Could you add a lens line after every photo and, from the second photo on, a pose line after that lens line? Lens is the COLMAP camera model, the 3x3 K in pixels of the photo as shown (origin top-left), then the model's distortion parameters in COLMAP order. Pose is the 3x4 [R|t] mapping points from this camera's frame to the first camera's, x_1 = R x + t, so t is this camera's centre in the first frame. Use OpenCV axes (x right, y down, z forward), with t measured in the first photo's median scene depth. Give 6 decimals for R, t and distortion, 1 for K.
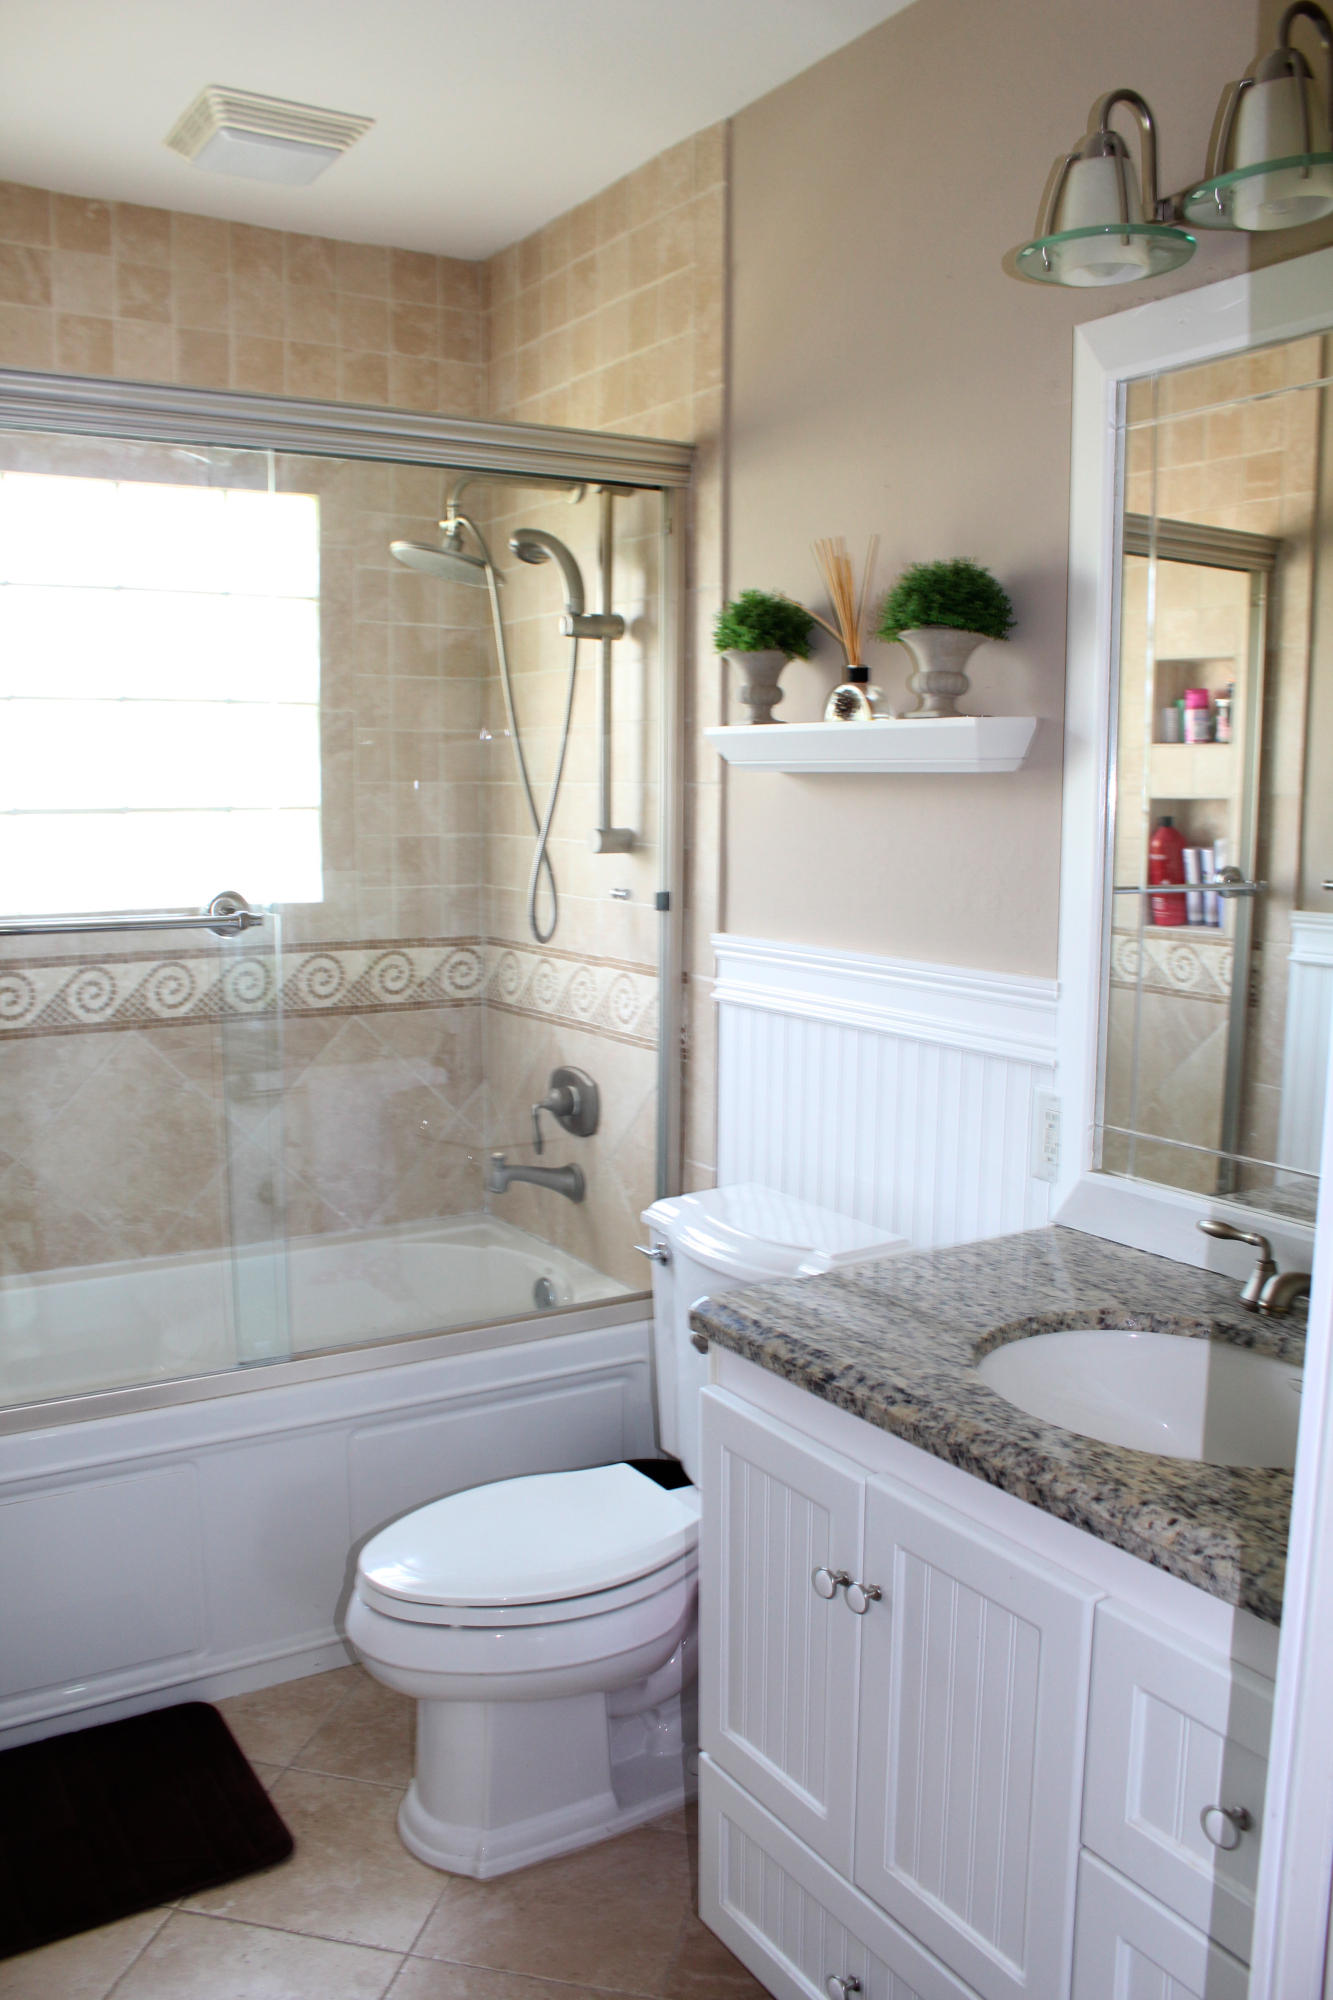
lens RADIAL K [[1679.8, 0, 672.5], [0, 1679.8, 1000.8], [0, 0, 1]] dist [-0.173836, 0.153959]
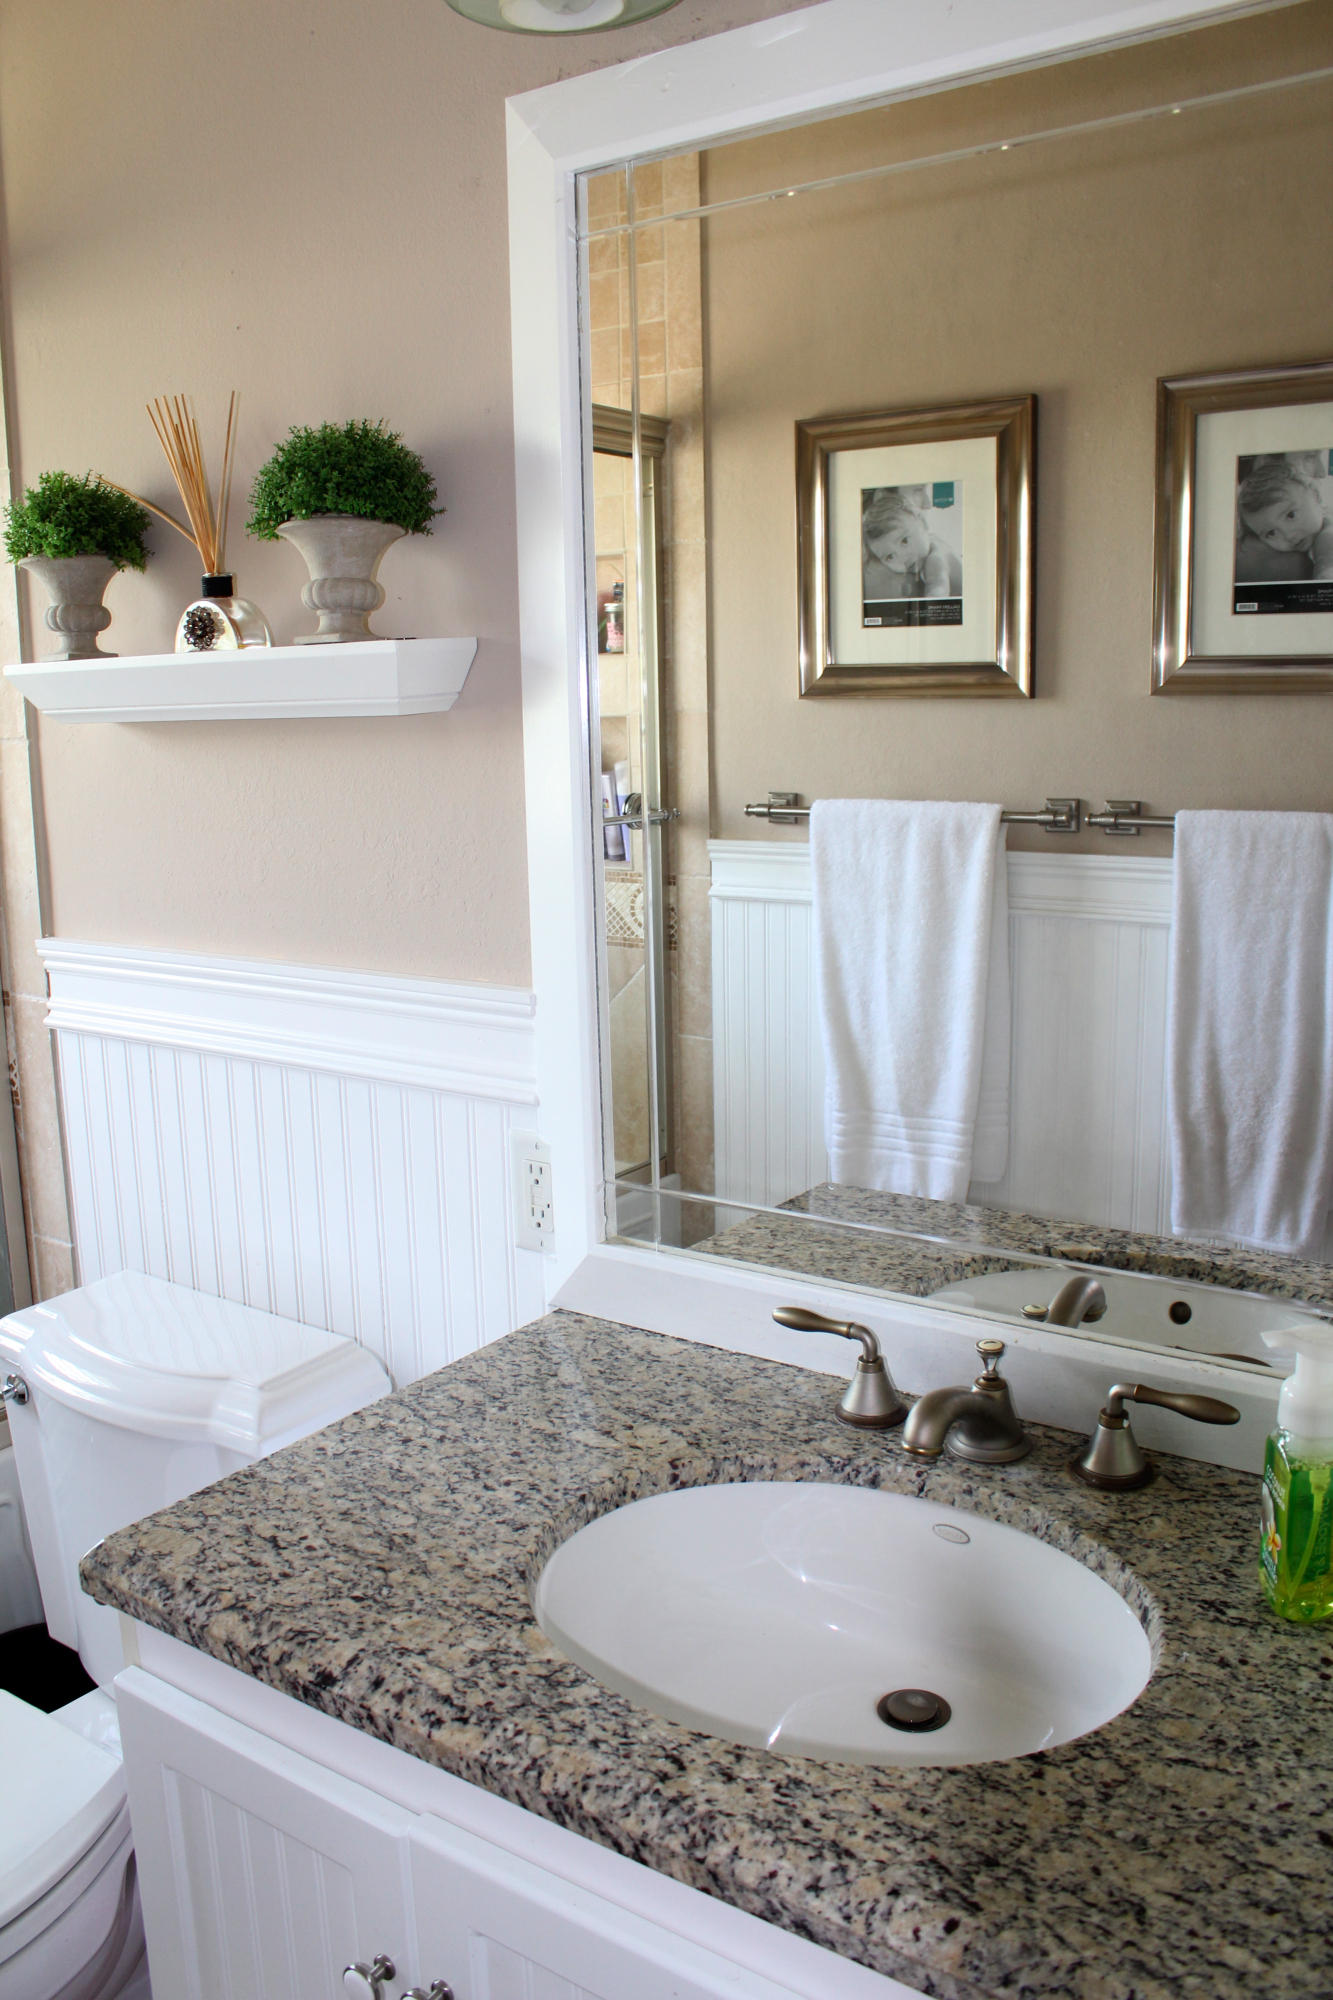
lens RADIAL K [[1679.8, 0, 672.5], [0, 1679.8, 1000.8], [0, 0, 1]] dist [-0.173836, 0.153959]
pose [[0.917921, -0.099406, 0.384110, 0.000425], [0.078678, 0.994485, 0.069349, -0.055223], [-0.388885, -0.033436, 0.920679, 0.282434]]
